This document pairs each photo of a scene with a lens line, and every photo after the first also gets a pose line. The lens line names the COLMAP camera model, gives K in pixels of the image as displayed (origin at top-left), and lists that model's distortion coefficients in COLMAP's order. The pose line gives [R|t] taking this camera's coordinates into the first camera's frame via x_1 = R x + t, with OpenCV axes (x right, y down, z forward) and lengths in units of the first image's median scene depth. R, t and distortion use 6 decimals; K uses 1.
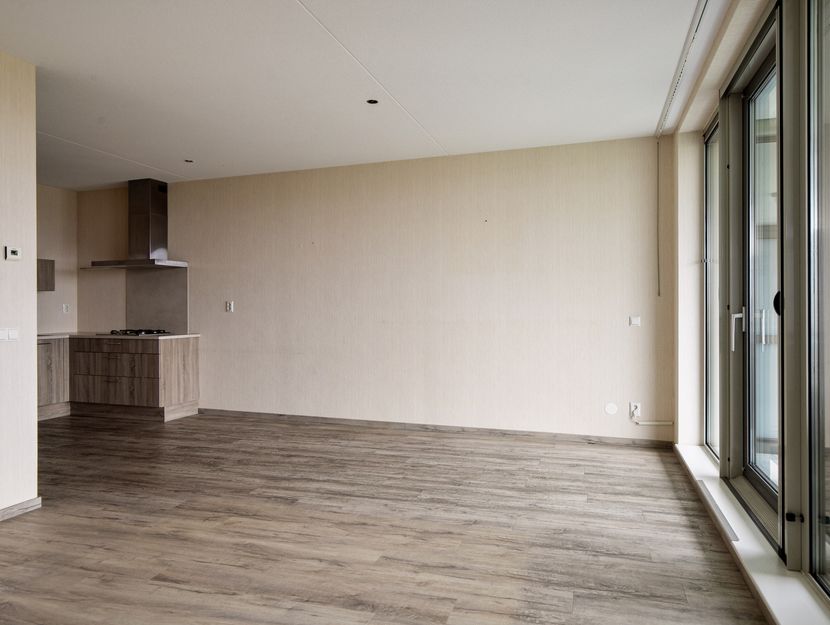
lens RADIAL K [[594.3, 0, 432.8], [0, 594.3, 308.2], [0, 0, 1]] dist [-0.002011, -0.013016]
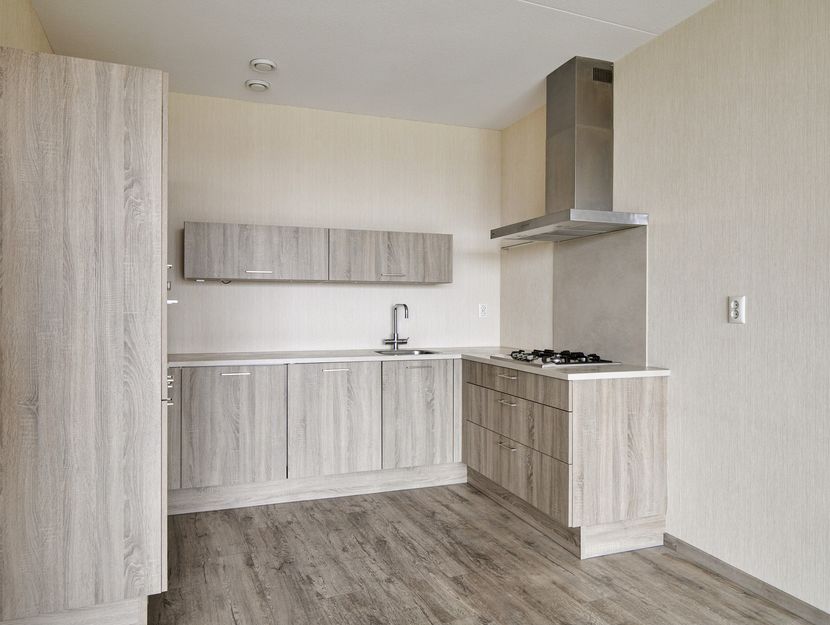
lens RADIAL K [[594.3, 0, 427.4], [0, 594.3, 310.1], [0, 0, 1]] dist [-0.002011, -0.013016]
pose [[0.637390, 0.010130, -0.770475, -0.171659], [-0.007183, 0.999948, 0.007204, -0.004175], [0.770508, 0.000942, 0.637430, 0.603864]]
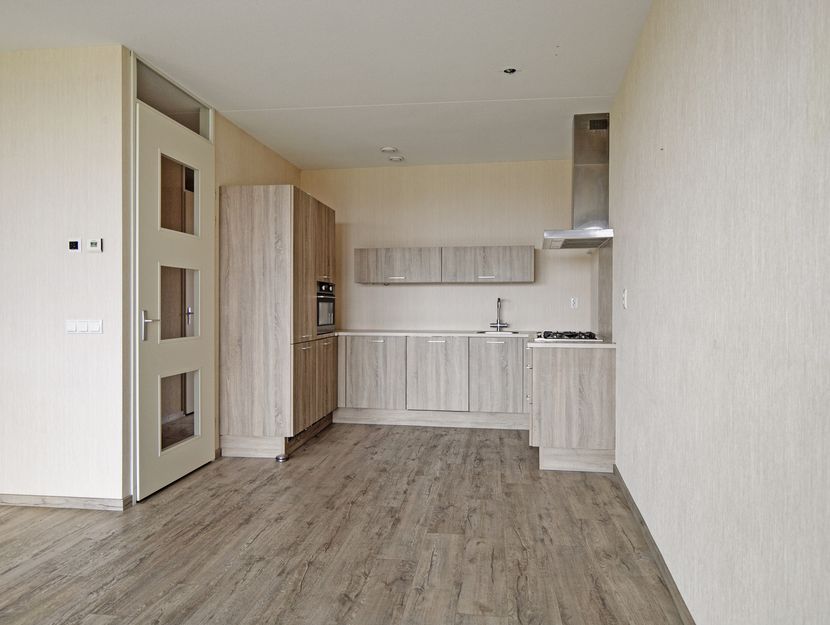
lens RADIAL K [[594.3, 0, 421.8], [0, 594.3, 311.0], [0, 0, 1]] dist [-0.002011, -0.013016]
pose [[0.154404, 0.015562, -0.987885, 0.192300], [-0.002708, 0.999879, 0.015328, 0.000636], [0.988004, 0.000308, 0.154427, 0.749018]]
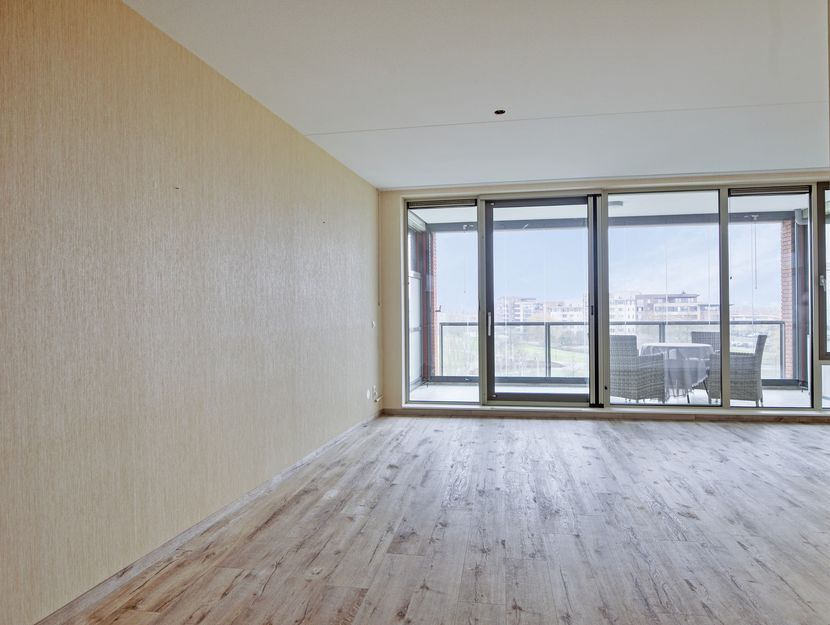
lens RADIAL K [[510.9, 0, 418.9], [0, 510.9, 311.3], [0, 0, 1]] dist [-0.013544, -0.000948]
pose [[-0.112154, 0.002400, 0.993688, -0.638645], [0.011419, 0.999934, -0.001127, -0.002675], [-0.993625, 0.011221, -0.112174, 0.830963]]
